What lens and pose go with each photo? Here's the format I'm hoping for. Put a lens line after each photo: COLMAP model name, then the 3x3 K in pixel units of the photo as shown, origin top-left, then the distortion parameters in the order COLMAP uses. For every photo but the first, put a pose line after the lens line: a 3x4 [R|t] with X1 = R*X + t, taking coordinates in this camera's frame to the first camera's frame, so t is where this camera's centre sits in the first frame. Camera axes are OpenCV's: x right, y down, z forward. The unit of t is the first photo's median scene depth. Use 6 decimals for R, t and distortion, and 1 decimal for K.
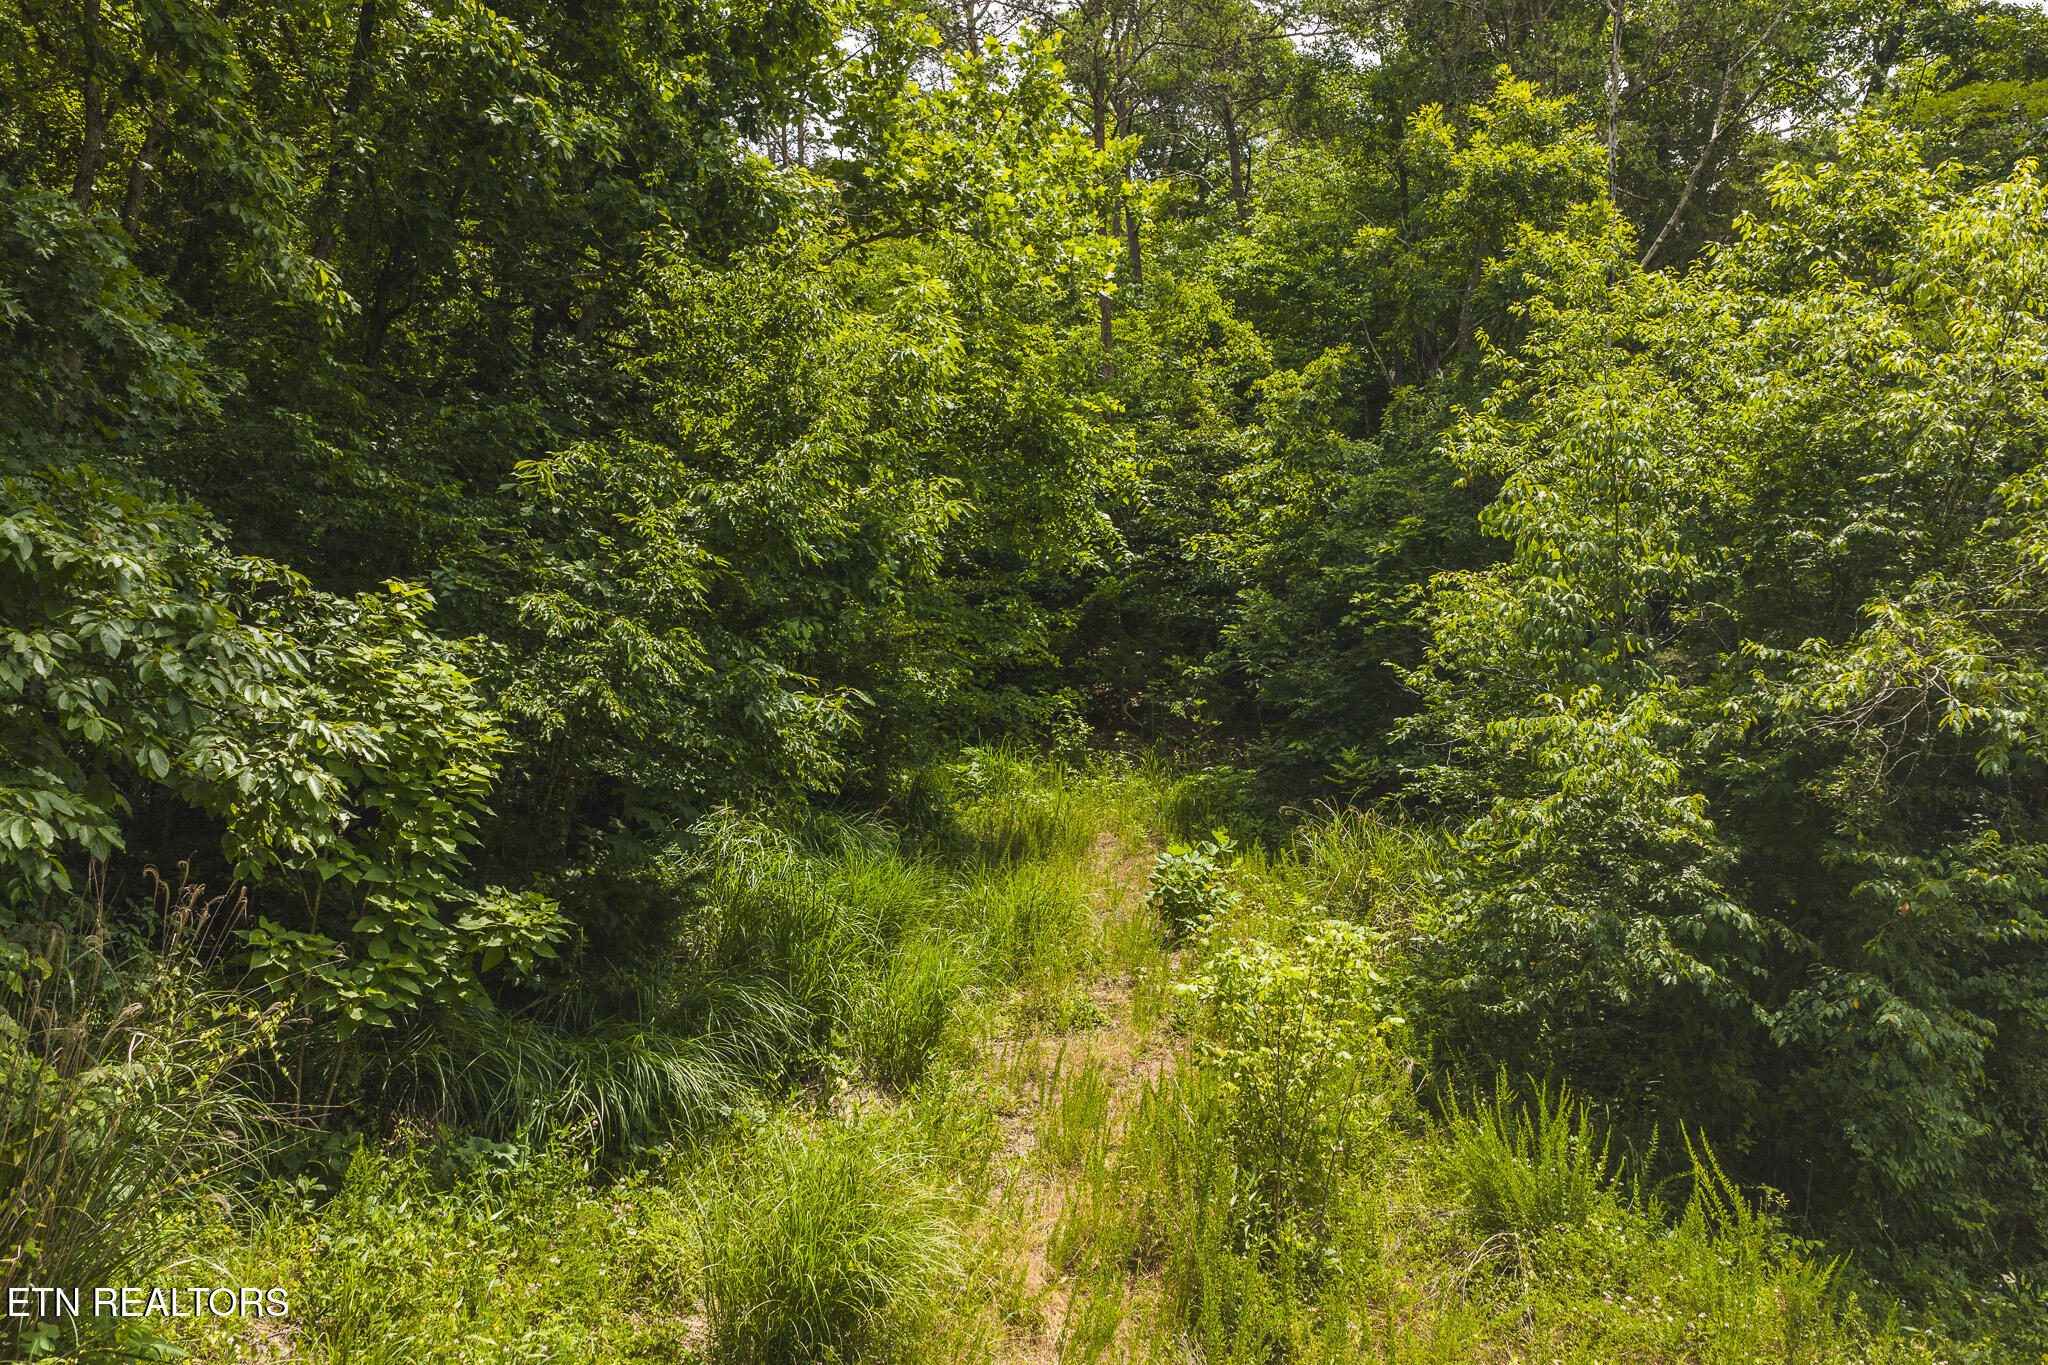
lens RADIAL K [[1693.8, 0, 1024.7], [0, 1693.8, 682.7], [0, 0, 1]] dist [0.016293, -0.022222]
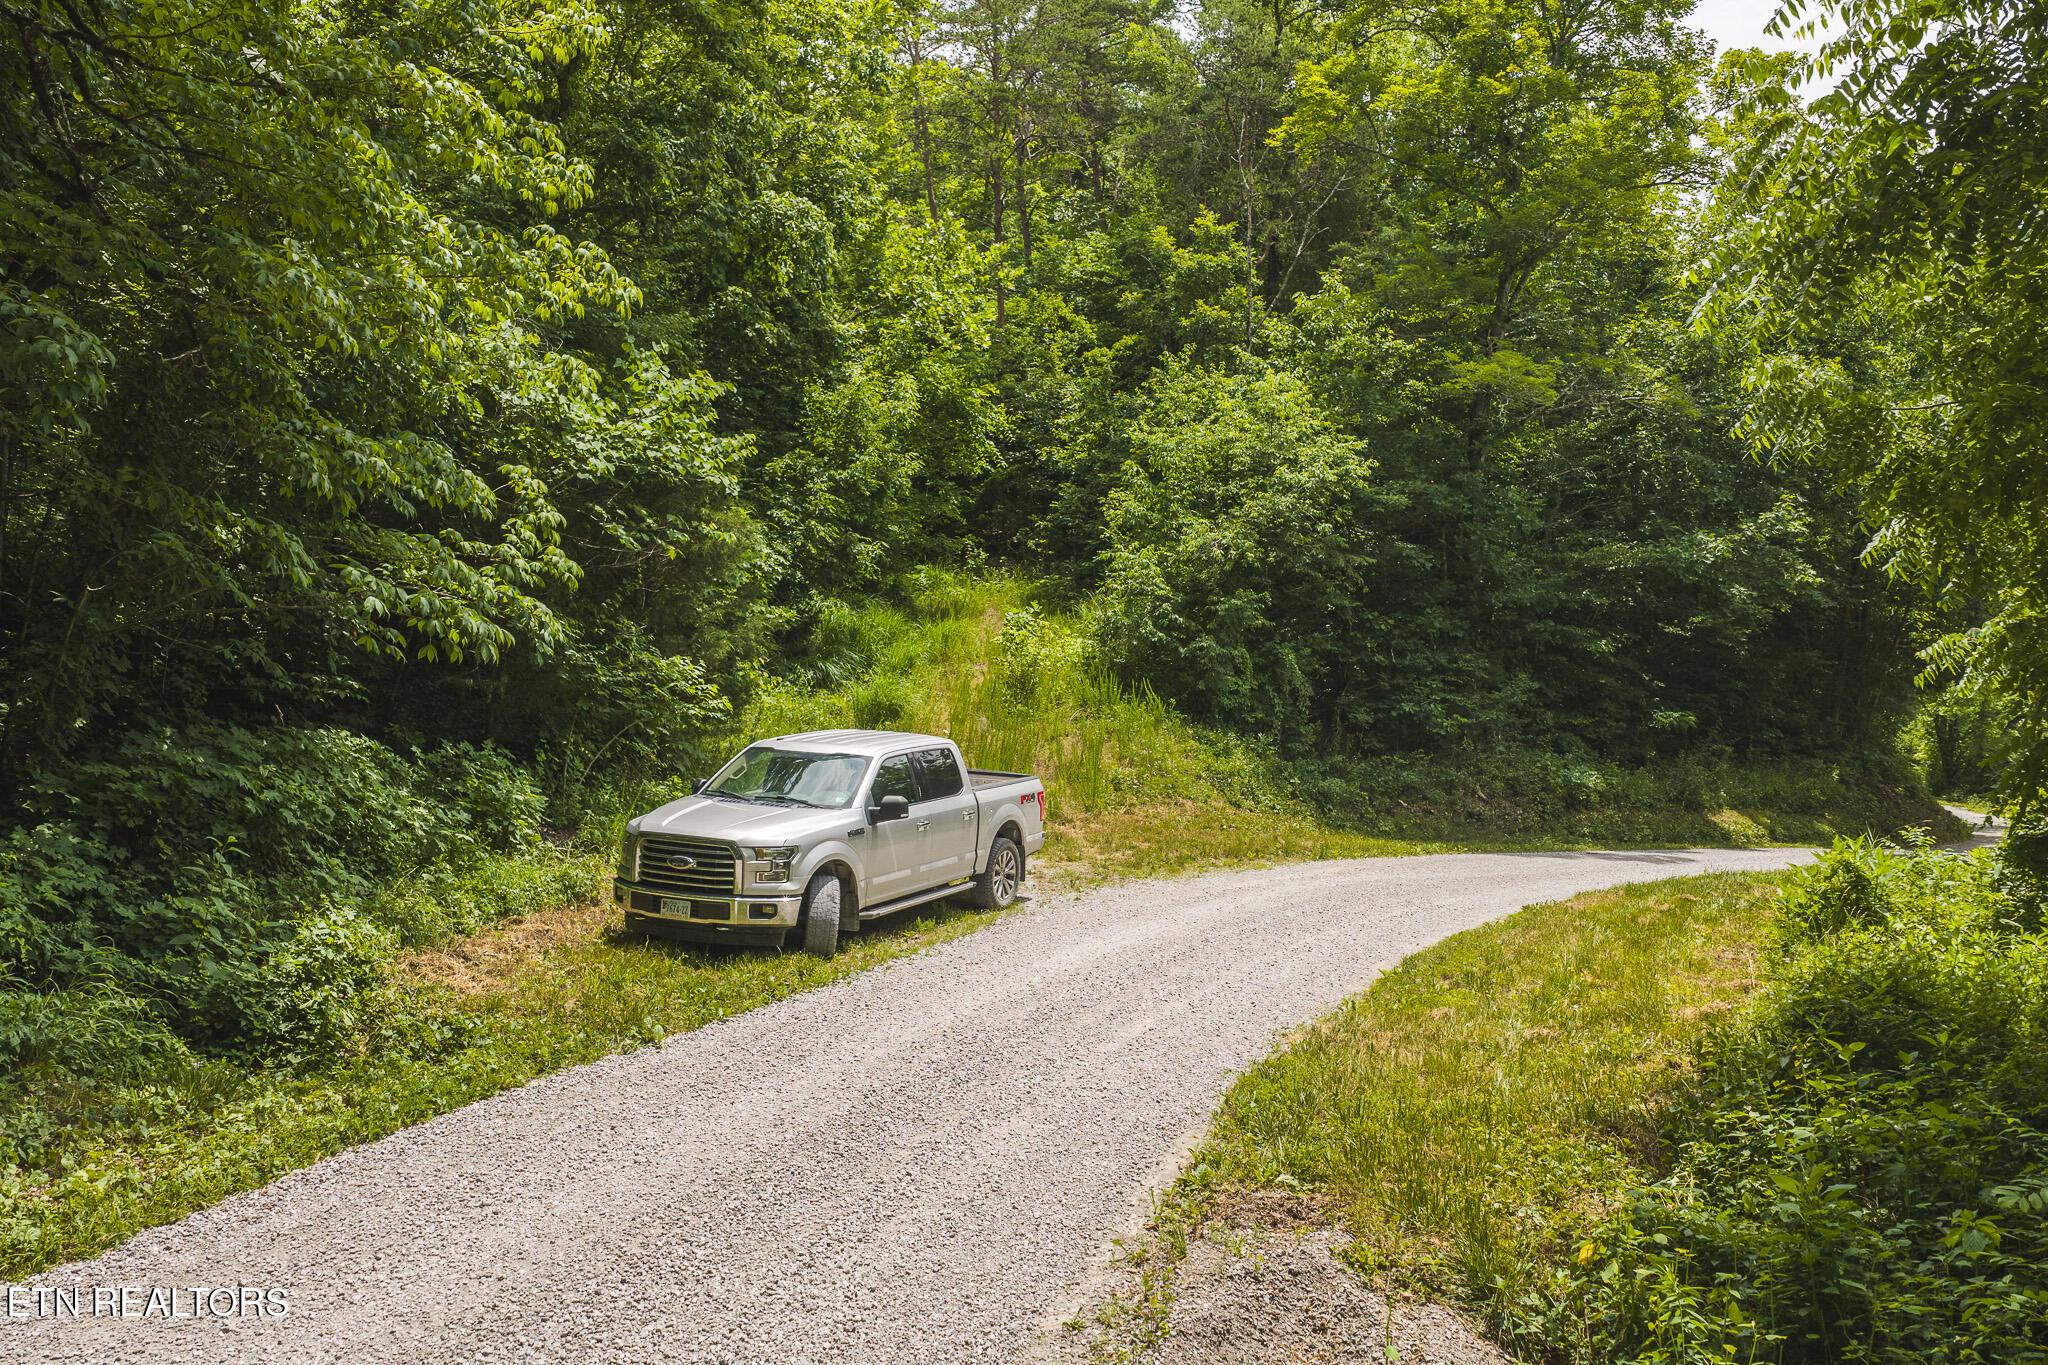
lens RADIAL K [[1693.8, 0, 1024.8], [0, 1693.8, 684.0], [0, 0, 1]] dist [0.016293, -0.022222]
pose [[0.999381, -0.000122, 0.035174, 0.019405], [-0.003555, 0.994523, 0.104453, -0.030071], [-0.034994, -0.104514, 0.993908, -0.977993]]
